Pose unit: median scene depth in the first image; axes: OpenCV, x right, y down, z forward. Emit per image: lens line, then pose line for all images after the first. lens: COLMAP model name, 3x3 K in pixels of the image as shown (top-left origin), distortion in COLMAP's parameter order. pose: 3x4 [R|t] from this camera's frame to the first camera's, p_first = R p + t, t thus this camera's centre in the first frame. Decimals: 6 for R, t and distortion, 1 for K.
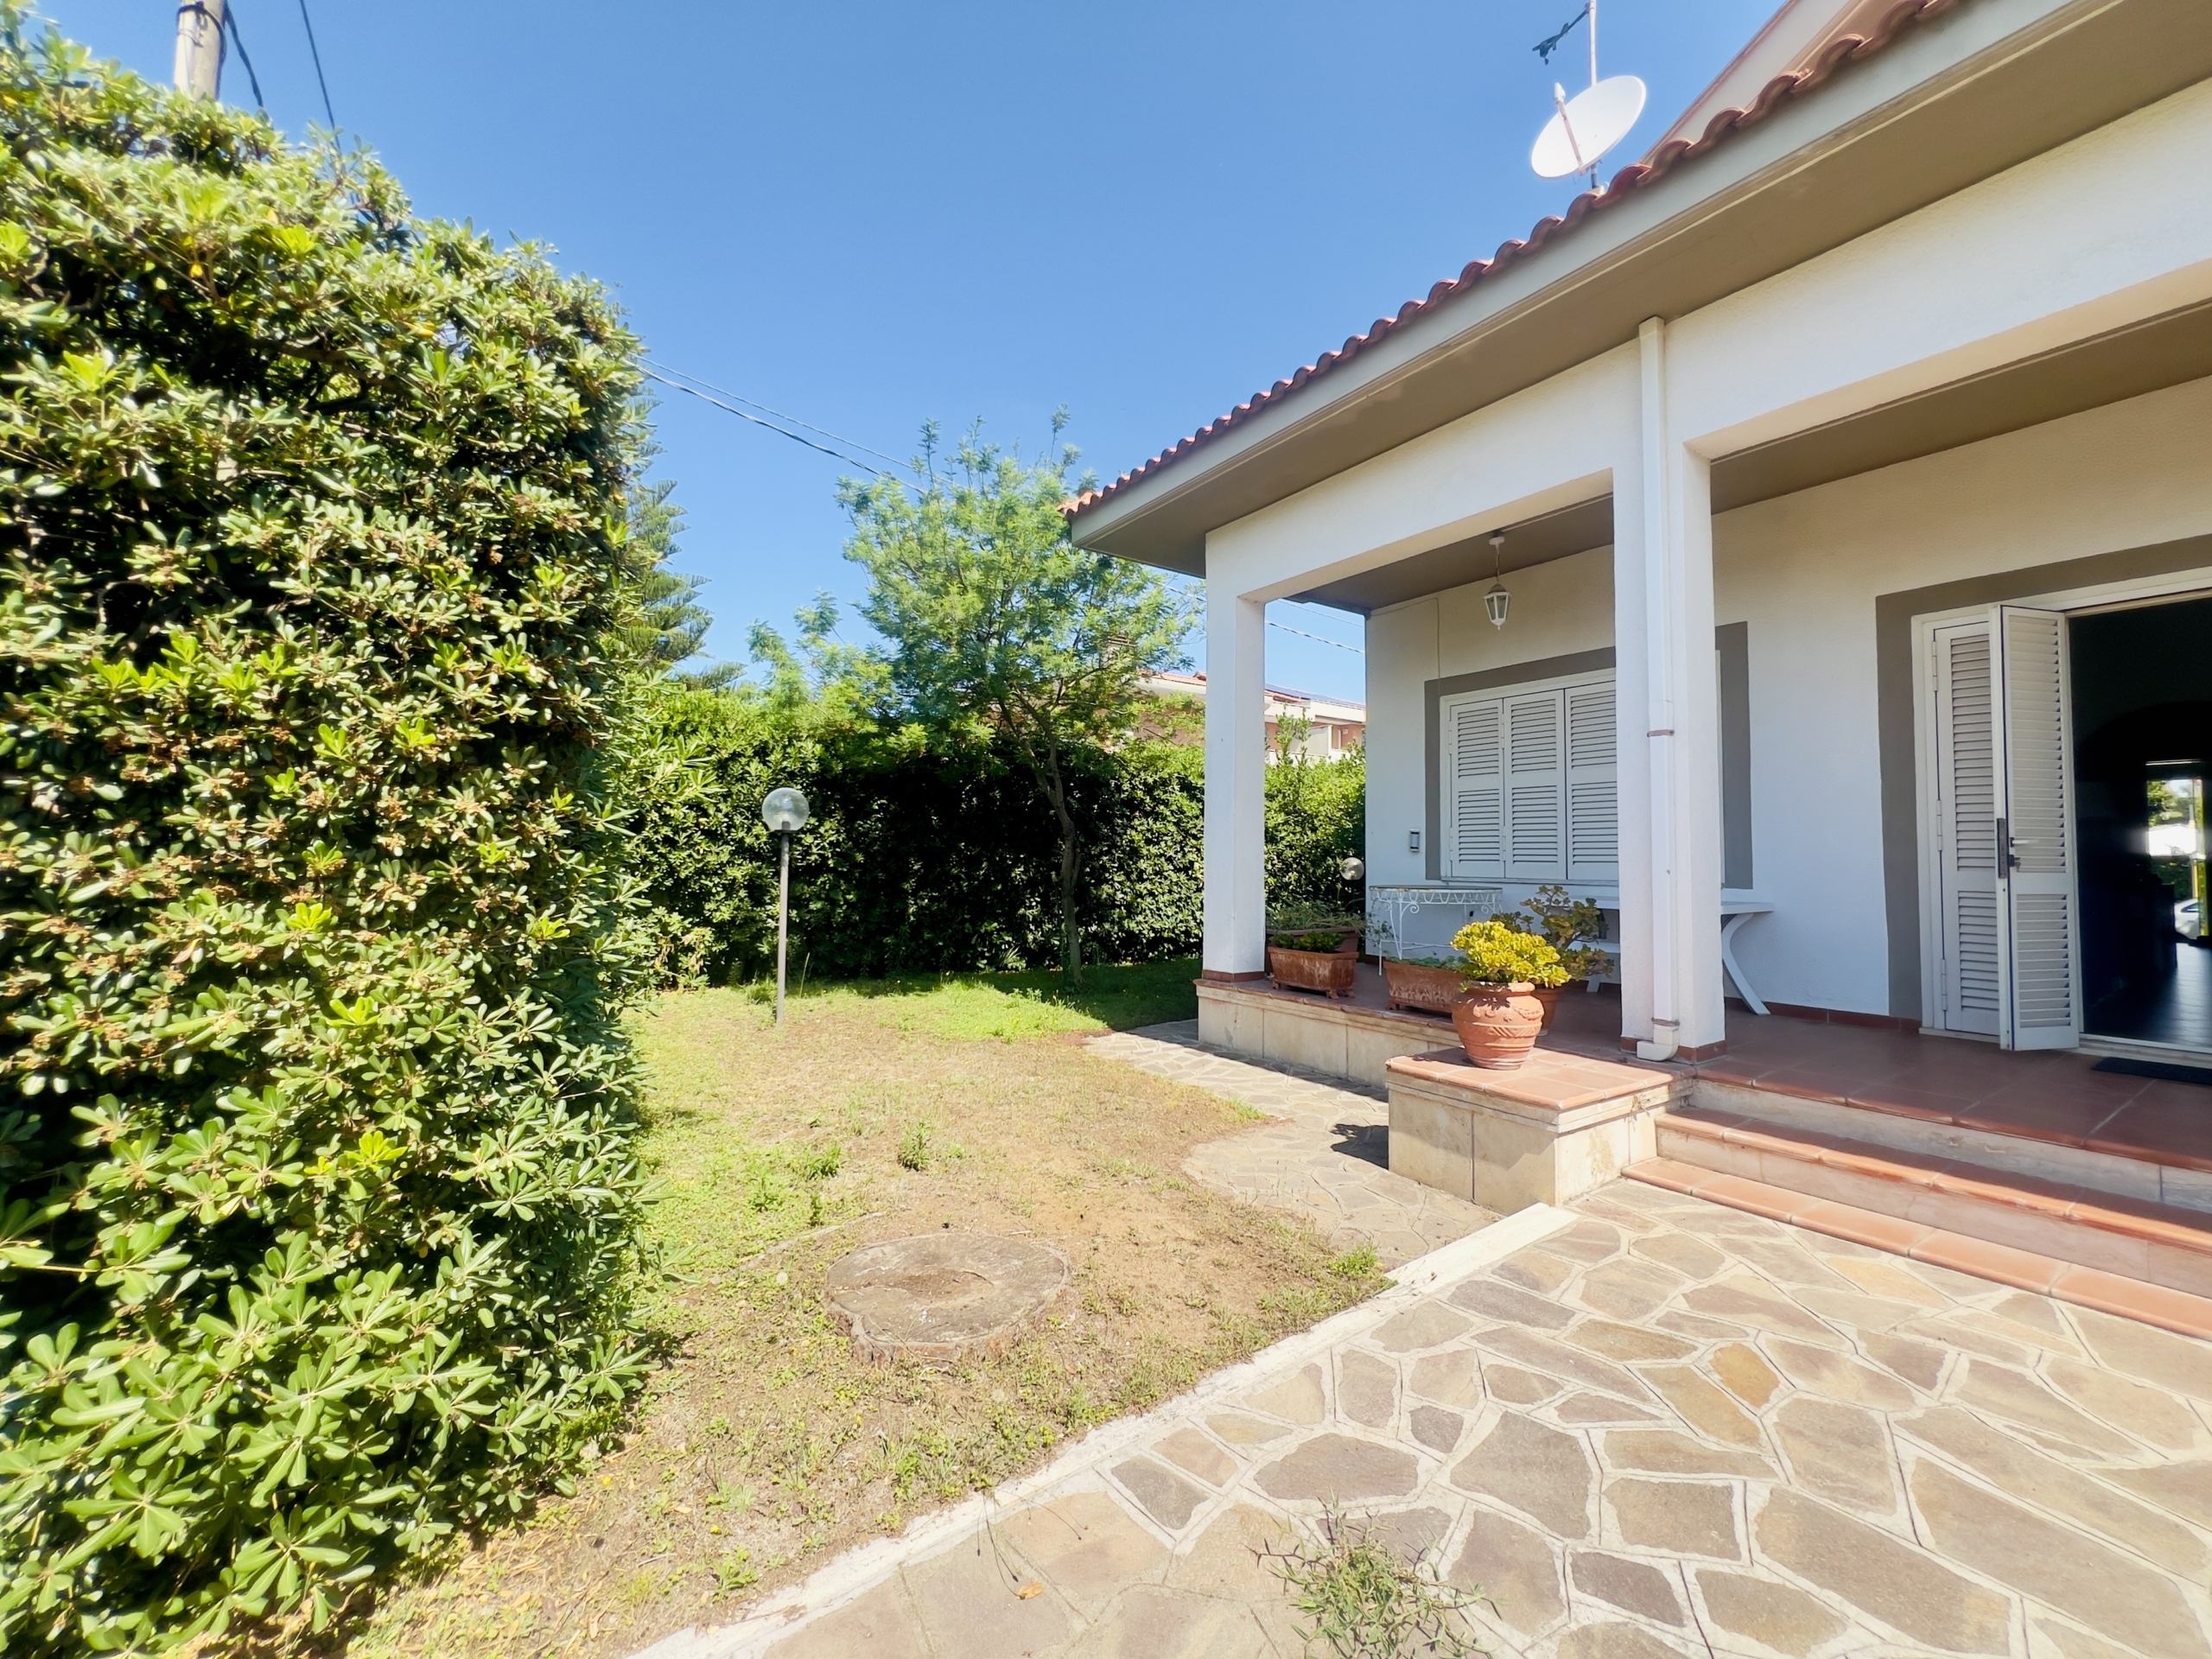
lens RADIAL K [[891.9, 0, 1097.1], [0, 891.9, 824.6], [0, 0, 1]] dist [-0.001879, 0.001018]
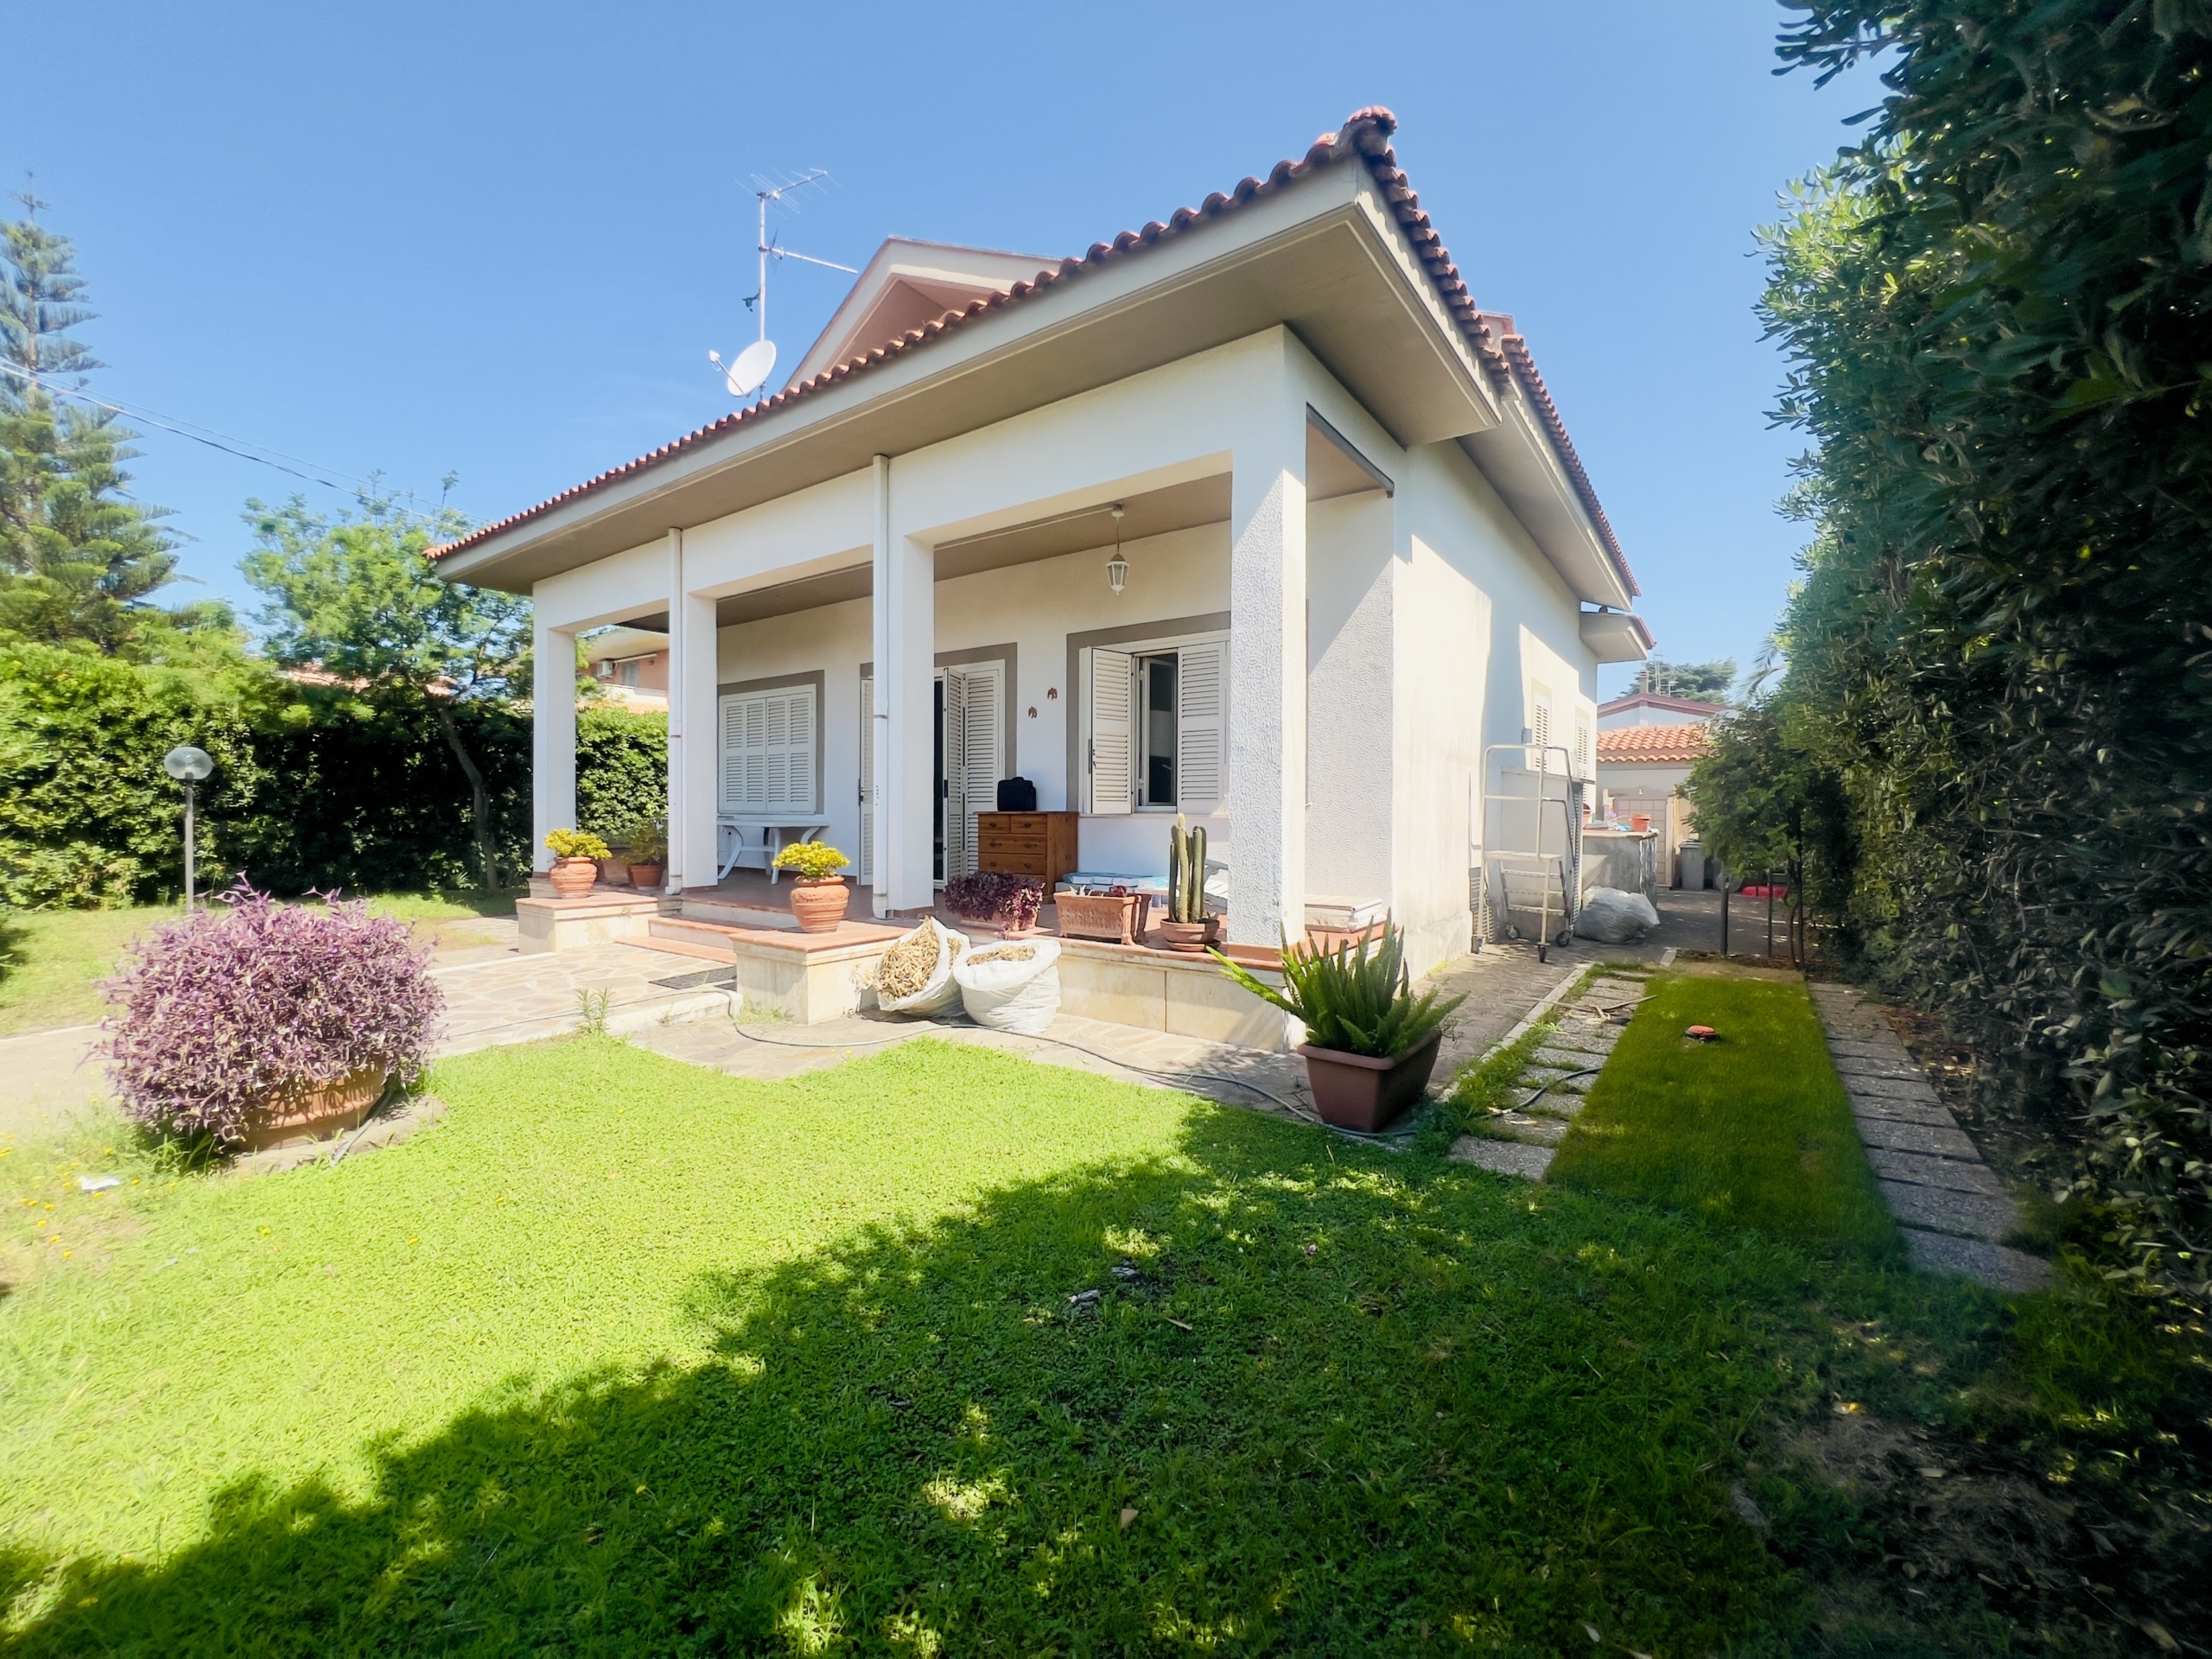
lens RADIAL K [[891.9, 0, 1071.2], [0, 891.9, 828.8], [0, 0, 1]] dist [-0.001879, 0.001018]
pose [[0.943796, -0.013717, 0.330243, 0.431910], [-0.008545, 0.997792, 0.065865, -0.017859], [-0.330417, -0.064985, 0.941595, -0.659311]]
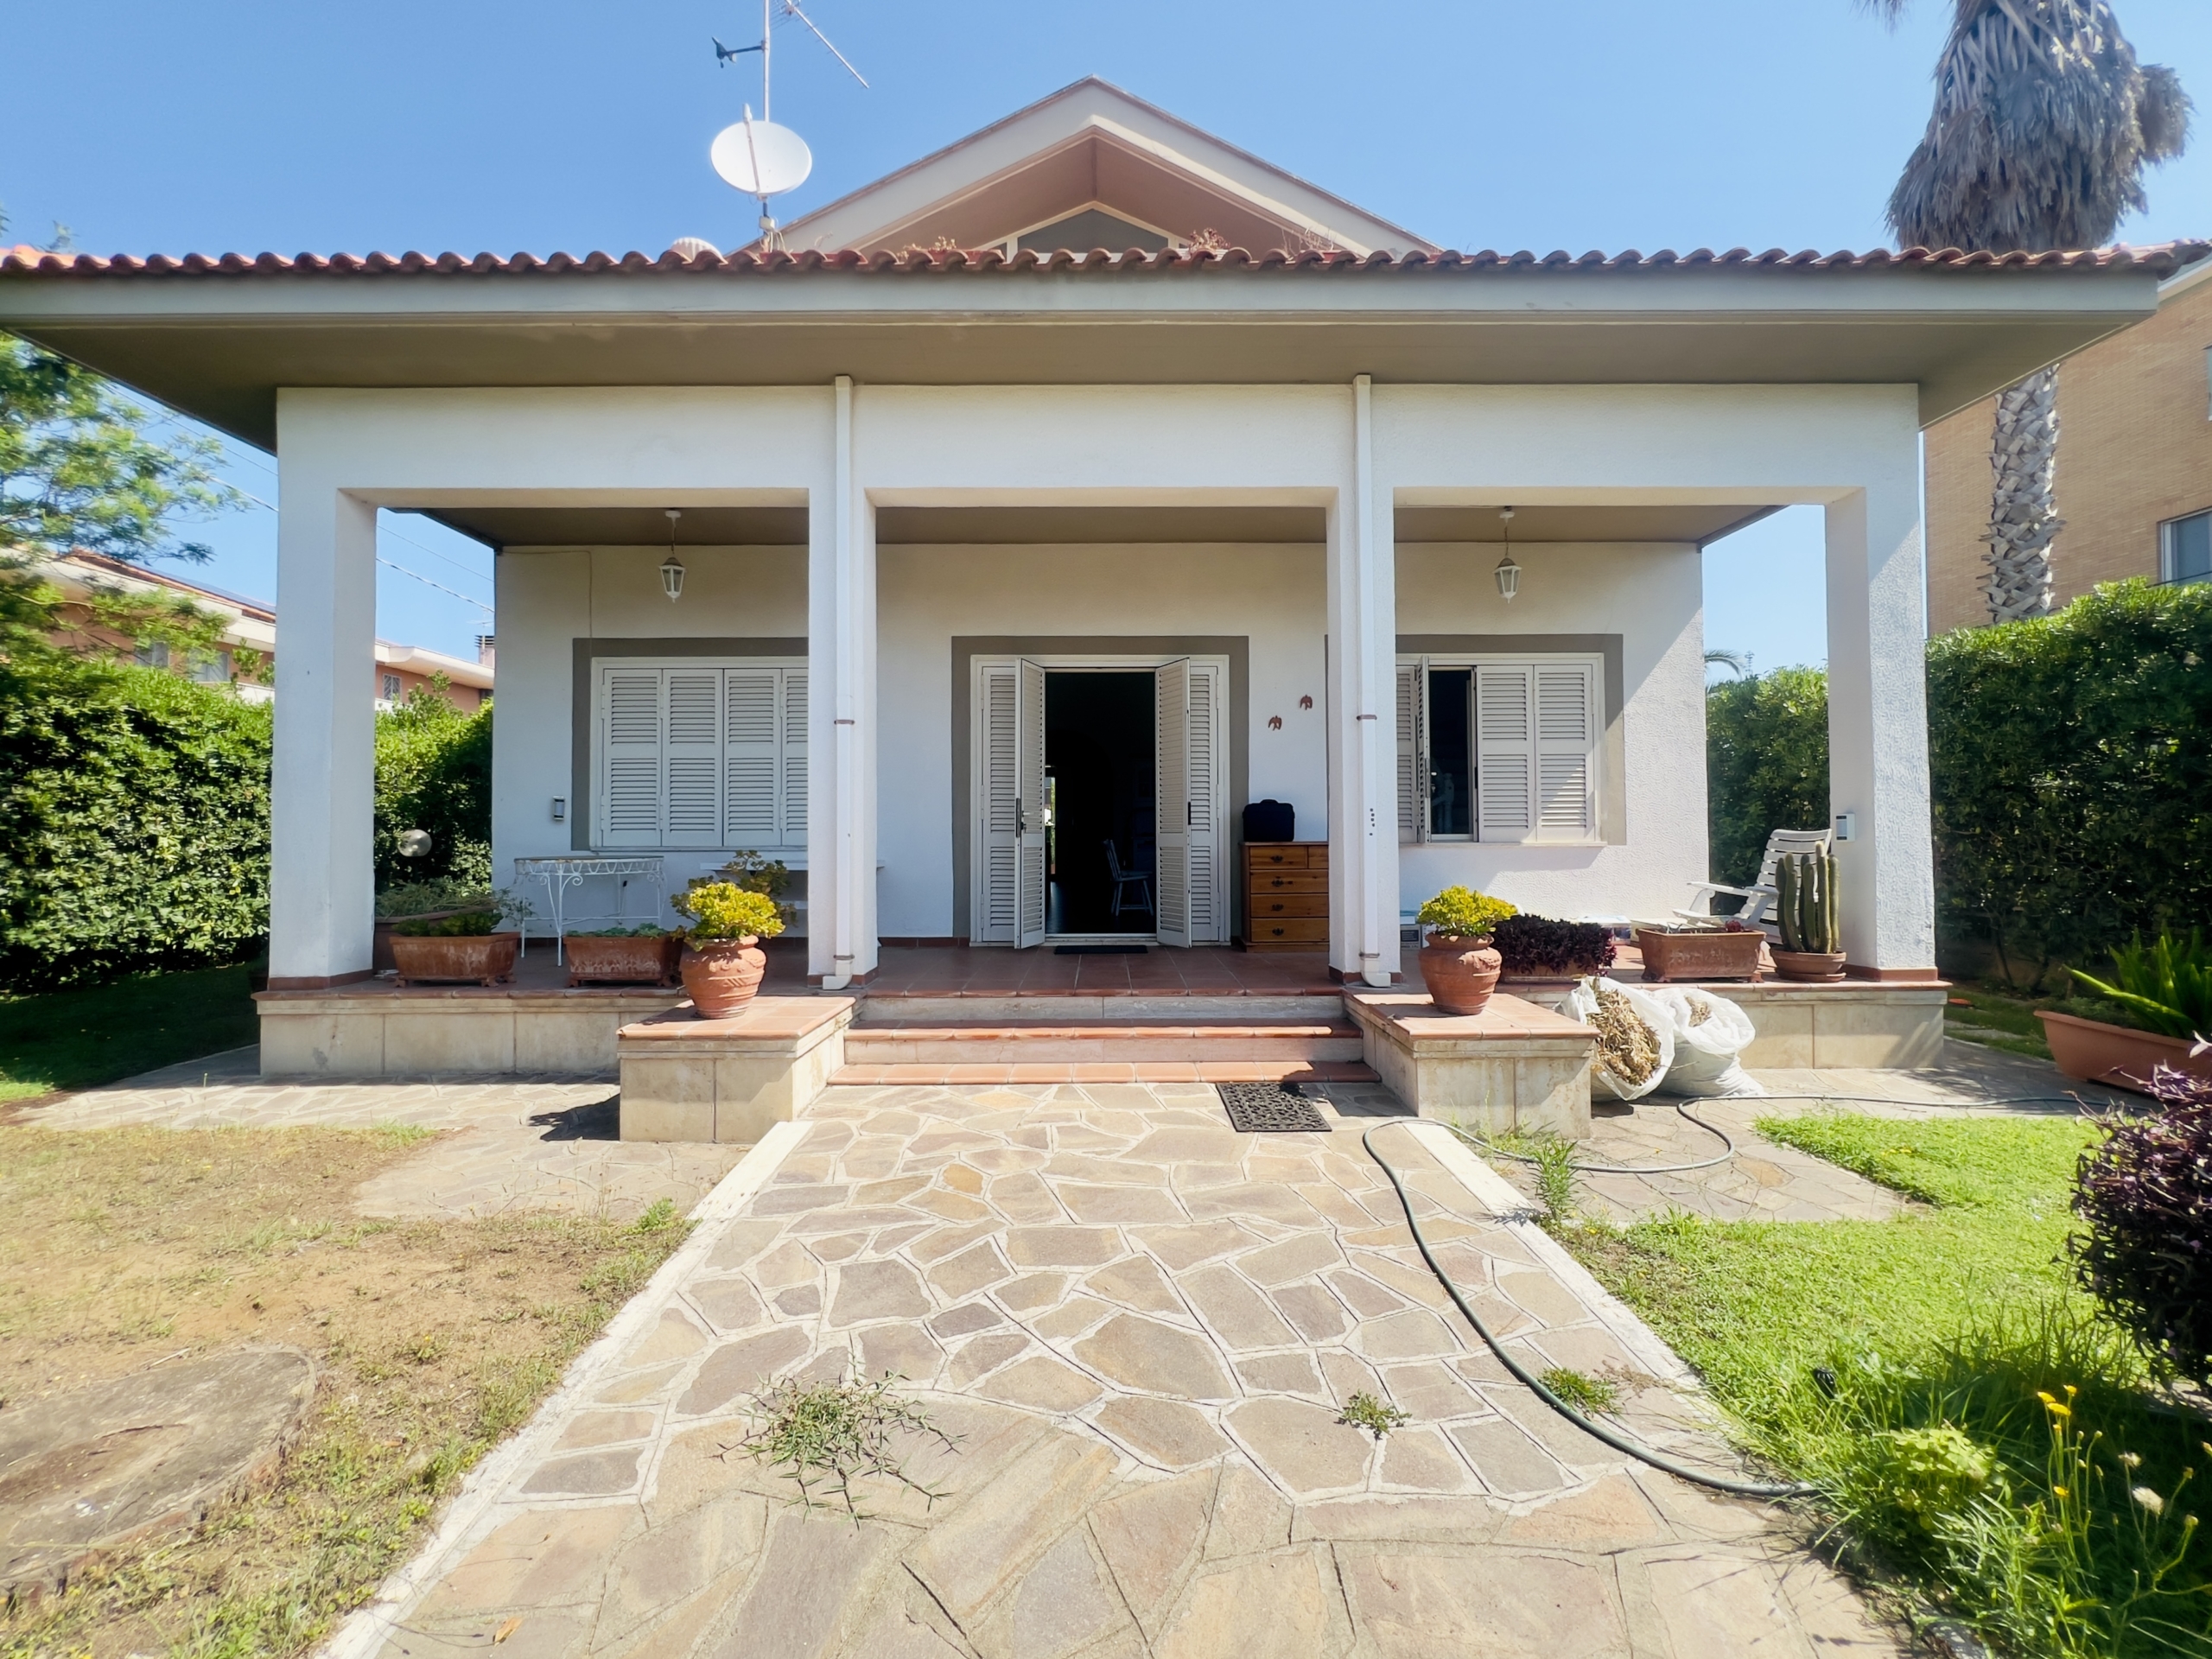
lens RADIAL K [[891.9, 0, 1114.2], [0, 891.9, 826.5], [0, 0, 1]] dist [-0.001879, 0.001018]
pose [[0.562115, -0.003744, 0.827051, -0.091835], [-0.024389, 0.999480, 0.021100, 0.003055], [-0.826700, -0.032032, 0.561731, 0.002387]]
